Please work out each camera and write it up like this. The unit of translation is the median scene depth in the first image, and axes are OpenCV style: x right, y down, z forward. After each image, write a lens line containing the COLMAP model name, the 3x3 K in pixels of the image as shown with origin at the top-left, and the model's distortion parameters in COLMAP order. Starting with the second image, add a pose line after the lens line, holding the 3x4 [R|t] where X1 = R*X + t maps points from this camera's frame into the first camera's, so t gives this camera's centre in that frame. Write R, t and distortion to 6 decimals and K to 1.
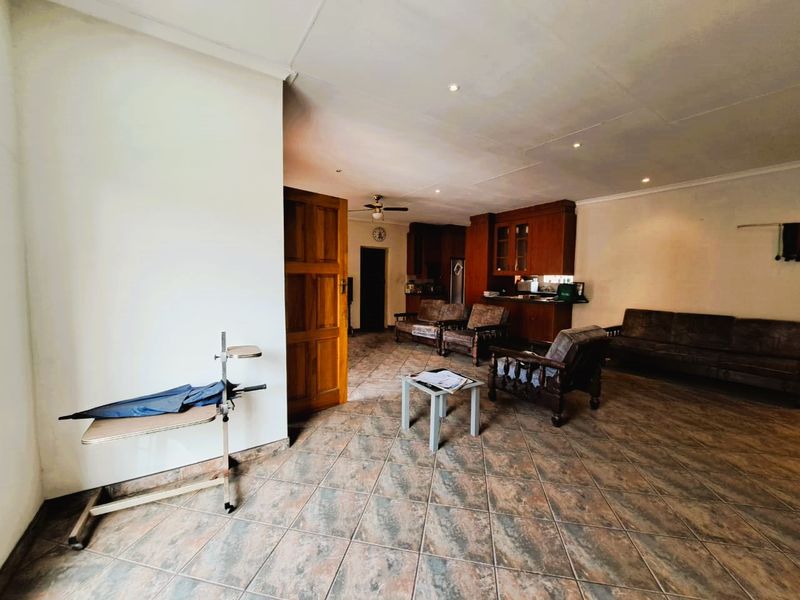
lens RADIAL K [[324.0, 0, 396.5], [0, 324.0, 299.2], [0, 0, 1]] dist [-0.000483, -0.000062]
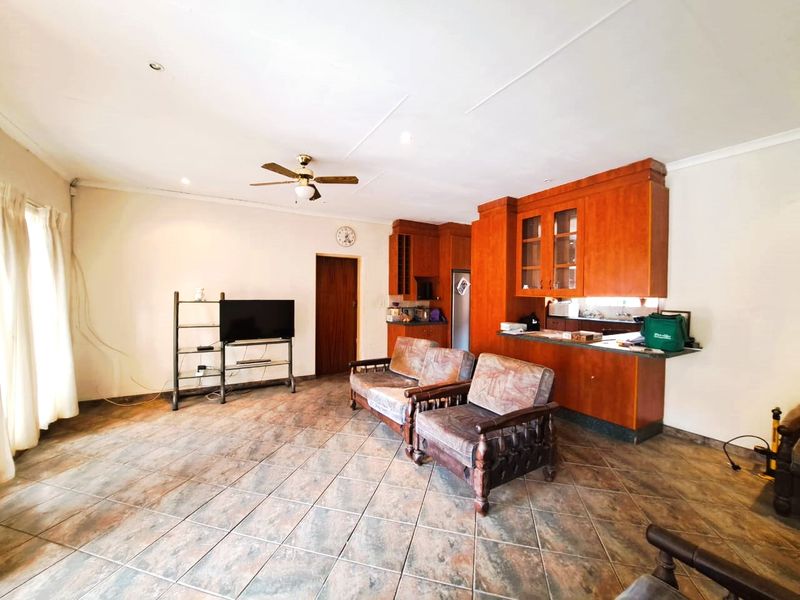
lens RADIAL K [[324.0, 0, 396.5], [0, 324.0, 299.2], [0, 0, 1]] dist [-0.000483, -0.000062]
pose [[0.998502, 0.000230, -0.054714, 0.107823], [-0.003065, 0.998656, -0.051736, -0.036984], [0.054629, 0.051826, 0.997161, 0.380185]]
